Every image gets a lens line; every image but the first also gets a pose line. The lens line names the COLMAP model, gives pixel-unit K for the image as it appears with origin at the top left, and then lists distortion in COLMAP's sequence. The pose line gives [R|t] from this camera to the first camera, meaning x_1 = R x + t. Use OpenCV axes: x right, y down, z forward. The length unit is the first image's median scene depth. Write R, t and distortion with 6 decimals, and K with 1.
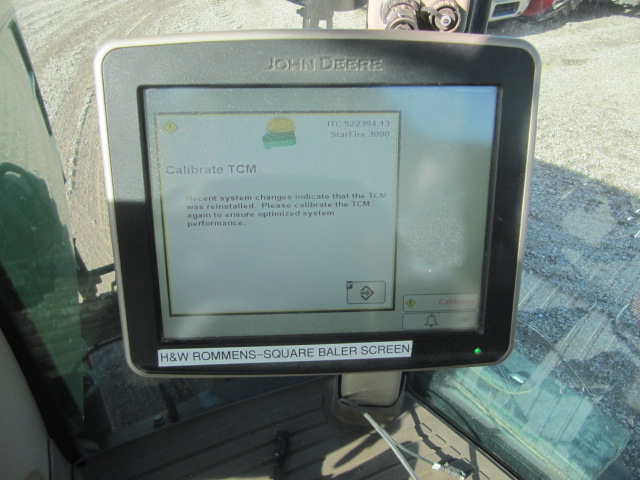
lens RADIAL K [[527.1, 0, 320.0], [0, 527.1, 240.0], [0, 0, 1]] dist [-0.049019, 0.014006]
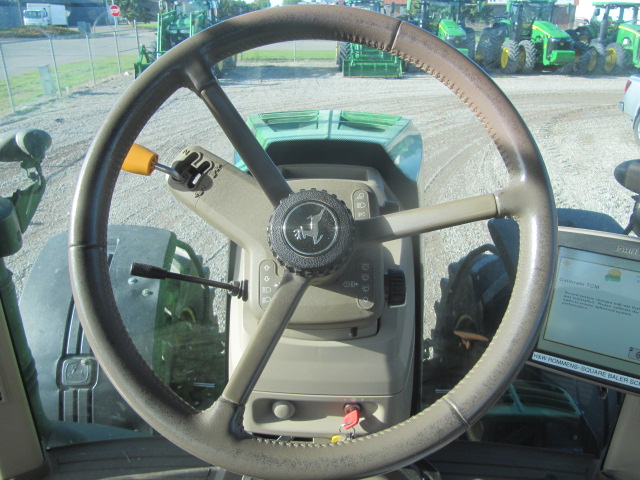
lens RADIAL K [[527.1, 0, 320.0], [0, 527.1, 240.0], [0, 0, 1]] dist [-0.049019, 0.014006]
pose [[0.835089, 0.200163, -0.512407, -0.005070], [-0.302006, 0.945350, -0.122907, 0.130486], [0.459802, 0.257388, 0.849902, -0.644028]]
